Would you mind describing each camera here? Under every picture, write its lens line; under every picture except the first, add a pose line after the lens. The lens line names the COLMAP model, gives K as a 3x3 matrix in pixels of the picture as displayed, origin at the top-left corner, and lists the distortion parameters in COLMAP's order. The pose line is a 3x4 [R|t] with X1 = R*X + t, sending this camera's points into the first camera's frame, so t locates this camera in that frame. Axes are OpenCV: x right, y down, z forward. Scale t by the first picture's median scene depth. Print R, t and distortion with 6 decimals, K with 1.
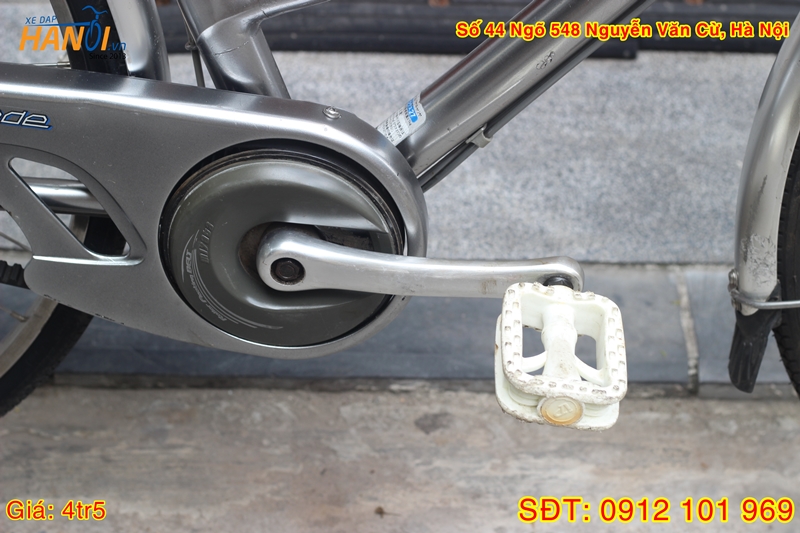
lens RADIAL K [[1918.8, 0, 400.0], [0, 1918.8, 266.5], [0, 0, 1]] dist [-0.153911, 0.465901]
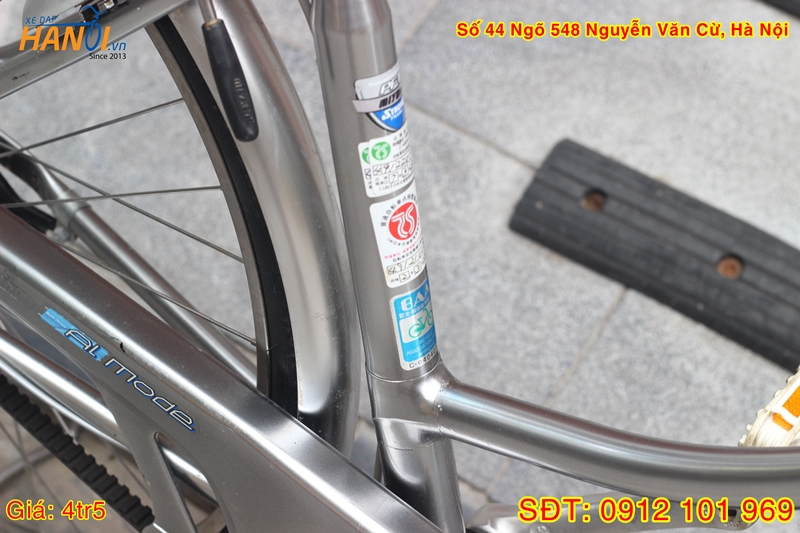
lens RADIAL K [[1918.8, 0, 400.0], [0, 1918.8, 266.5], [0, 0, 1]] dist [-0.153911, 0.465901]
pose [[0.834670, 0.449393, -0.318389, 0.152255], [-0.423112, 0.893297, 0.151646, -0.313242], [0.352565, 0.008140, 0.935752, 0.163361]]
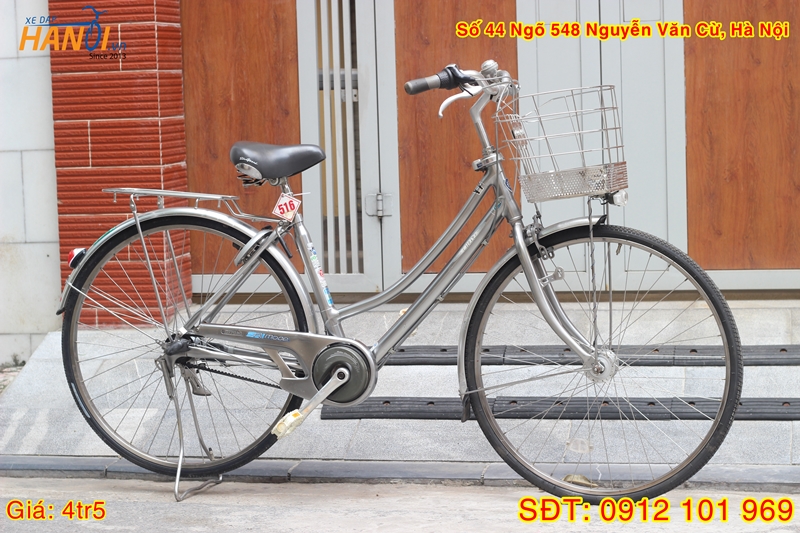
lens RADIAL K [[1849.5, 0, 400.0], [0, 1849.5, 266.5], [0, 0, 1]] dist [-0.184881, 0.013649]
pose [[0.977864, -0.020087, -0.208277, 0.883839], [-0.098647, 0.833565, -0.543542, 1.922525], [0.184531, 0.552056, 0.813132, -2.297866]]
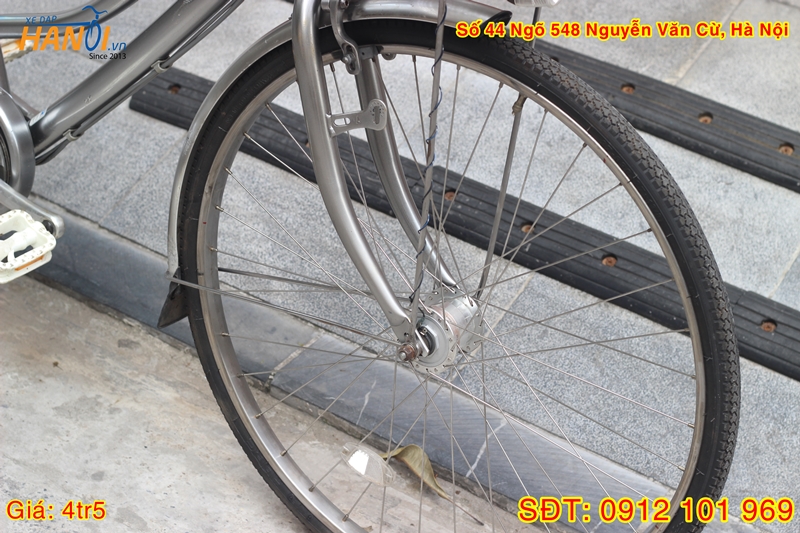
lens RADIAL K [[1918.8, 0, 400.0], [0, 1918.8, 266.5], [0, 0, 1]] dist [-0.153911, 0.465901]
pose [[0.834309, 0.343188, -0.431453, 1.190032], [-0.409289, 0.909890, -0.067702, 0.045948], [0.369340, 0.233073, 0.899592, -0.565434]]
